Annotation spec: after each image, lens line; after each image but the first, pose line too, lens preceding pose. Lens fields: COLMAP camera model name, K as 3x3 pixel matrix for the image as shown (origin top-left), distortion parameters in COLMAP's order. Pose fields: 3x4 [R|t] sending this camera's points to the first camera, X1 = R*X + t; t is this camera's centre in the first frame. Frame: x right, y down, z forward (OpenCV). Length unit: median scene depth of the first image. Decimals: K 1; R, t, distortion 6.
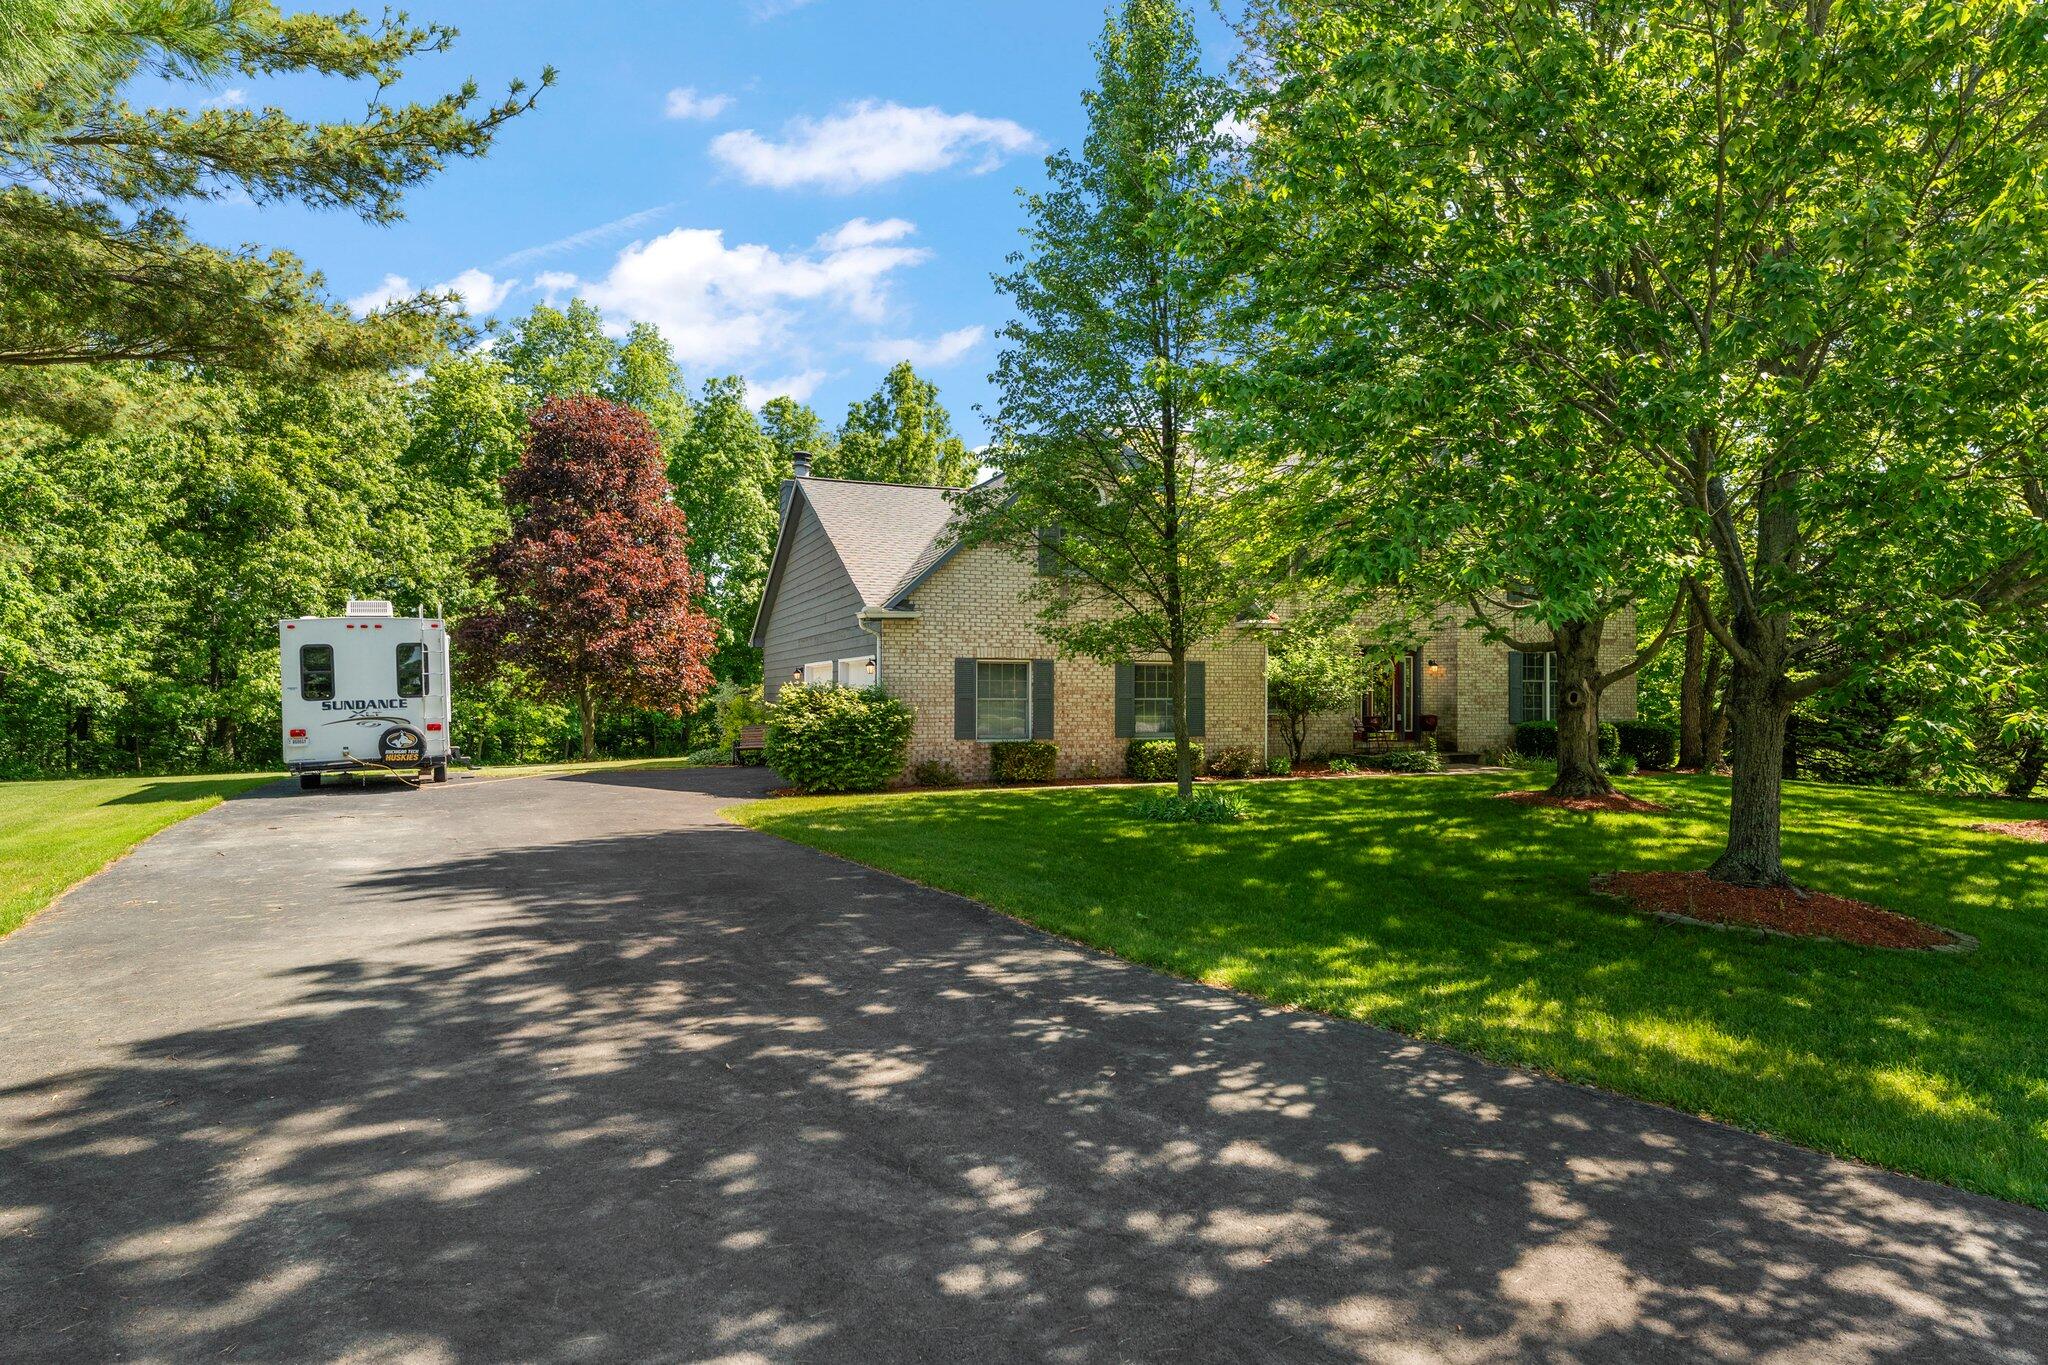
lens RADIAL K [[1181.7, 0, 1016.1], [0, 1181.7, 674.7], [0, 0, 1]] dist [0.015321, 0.000473]
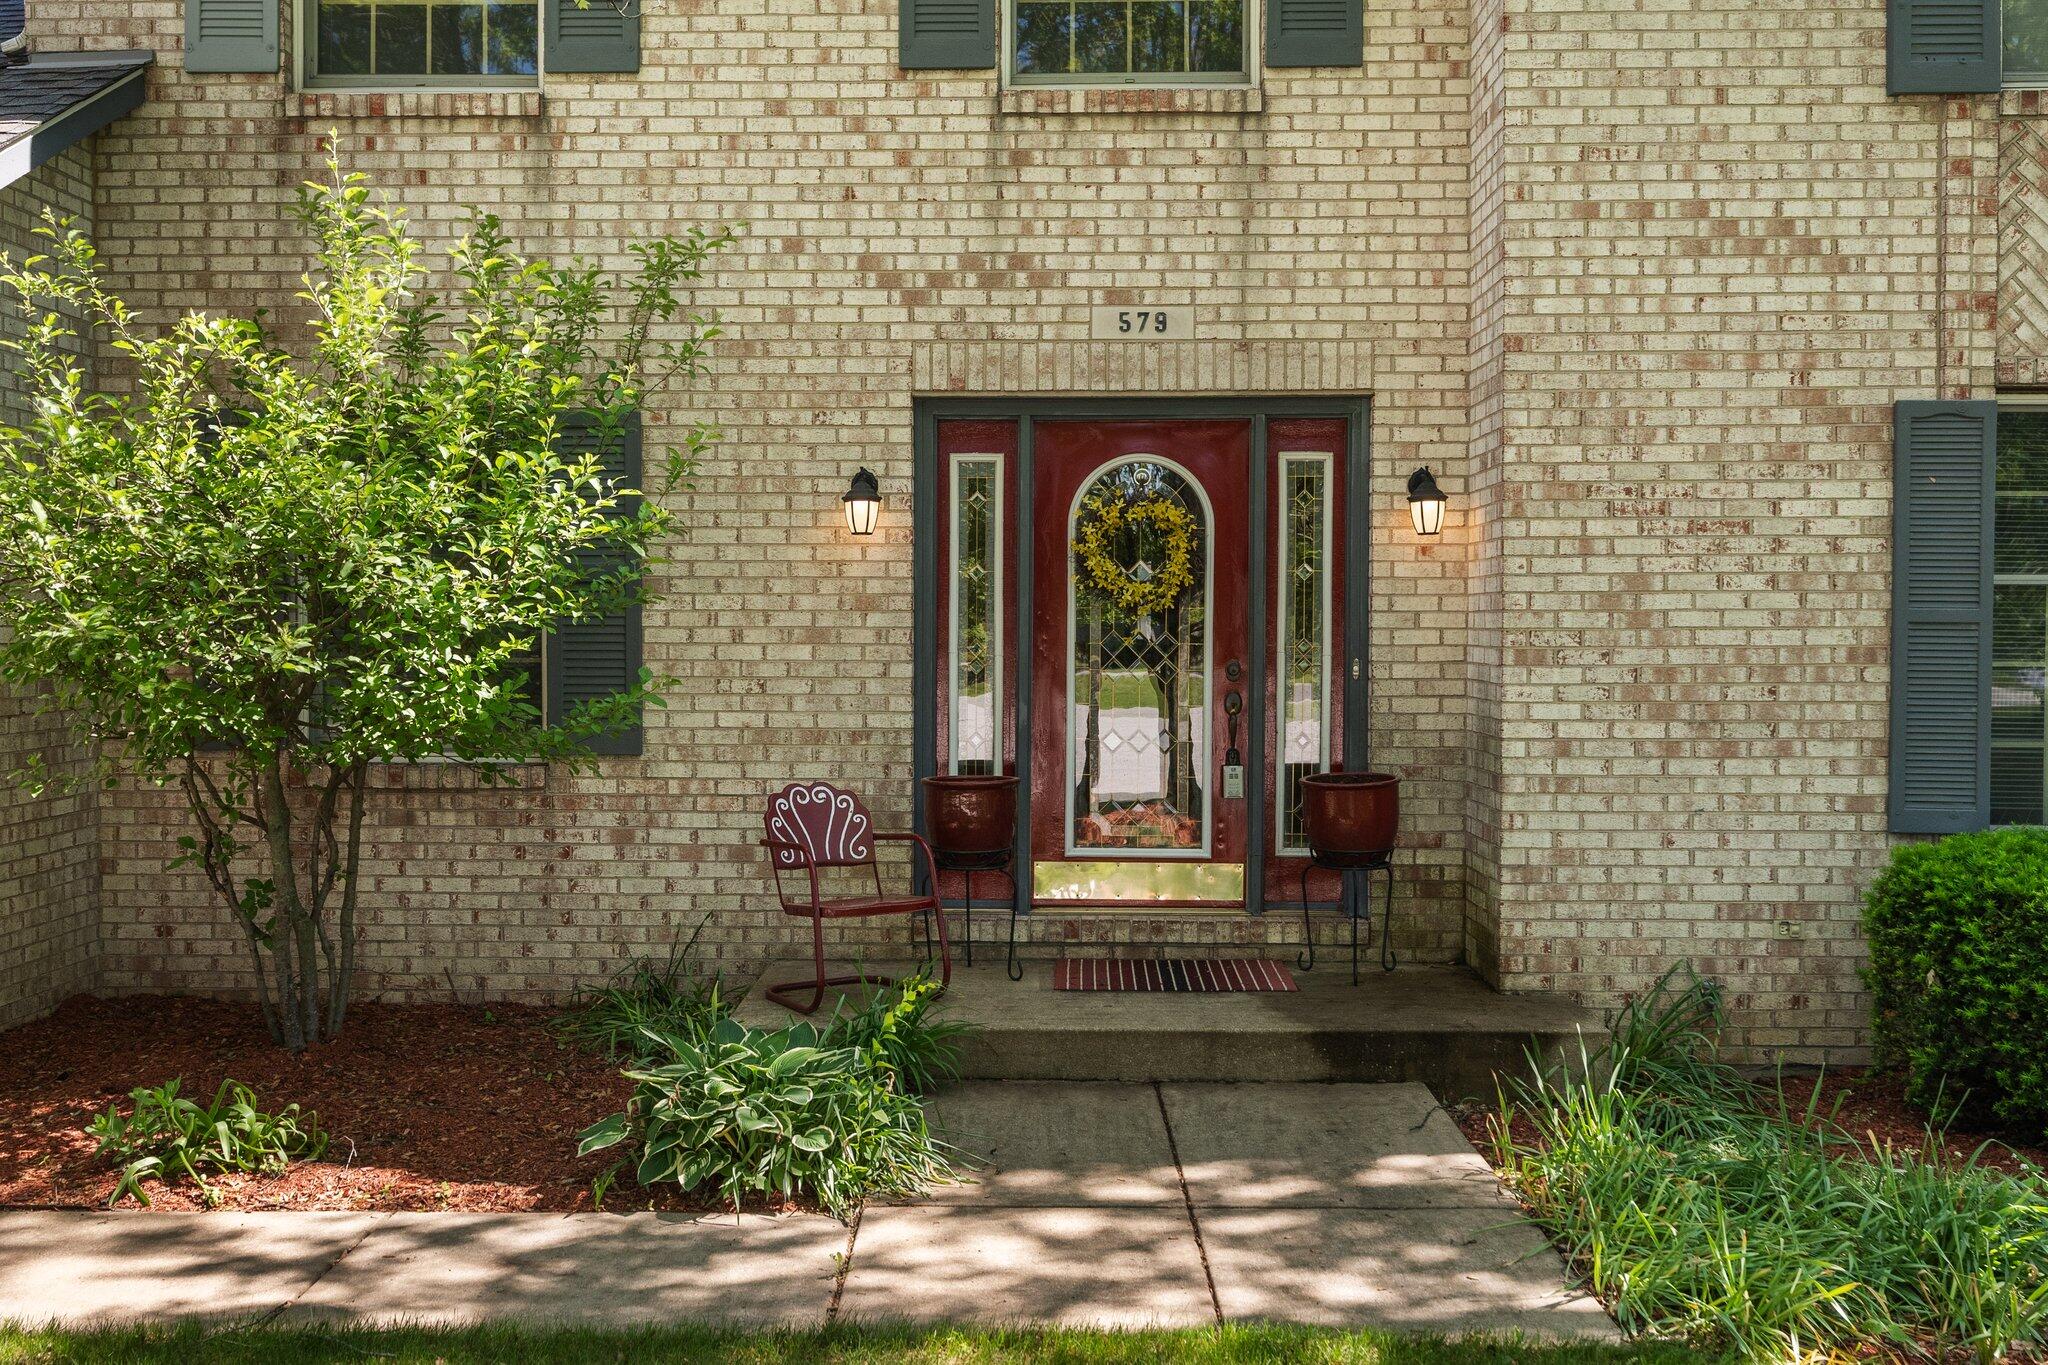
lens RADIAL K [[2040.7, 0, 1013.5], [0, 2040.7, 688.0], [0, 0, 1]] dist [-0.004043, 0.000000]
pose [[0.921405, 0.009393, -0.388490, 0.480553], [0.007425, 0.999100, 0.041767, 0.009110], [0.388533, -0.041369, 0.920506, 0.797946]]
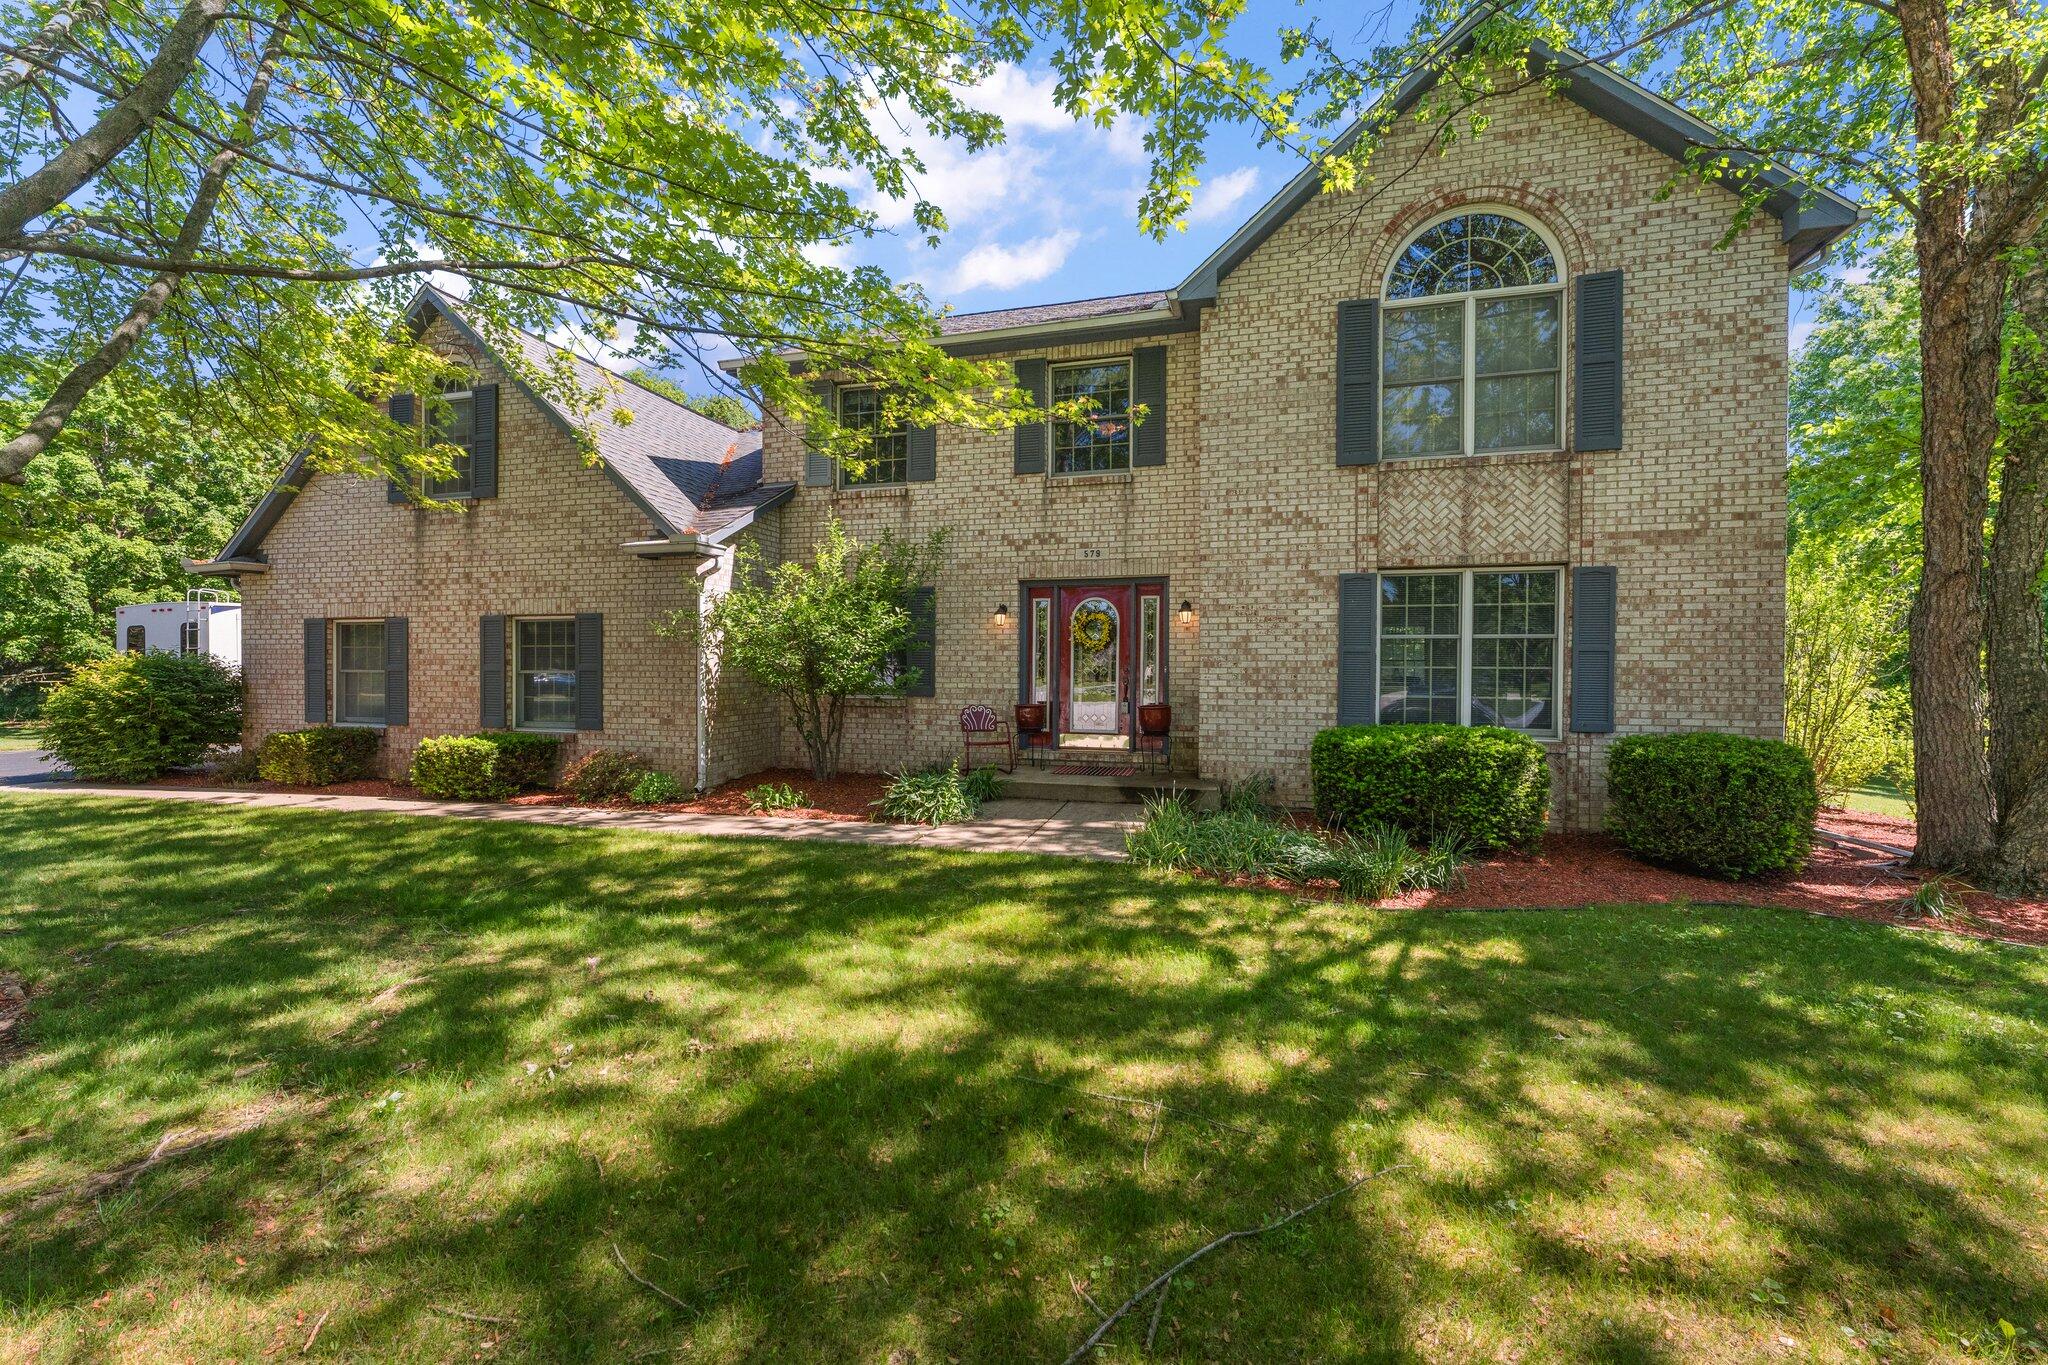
lens RADIAL K [[821.1, 0, 1025.3], [0, 821.1, 677.0], [0, 0, 1]] dist [-0.002070, 0.000655]
pose [[0.797270, 0.006693, -0.603585, 0.596736], [0.008840, 0.999702, 0.022762, 0.014946], [0.603558, -0.023483, 0.796974, 0.771398]]
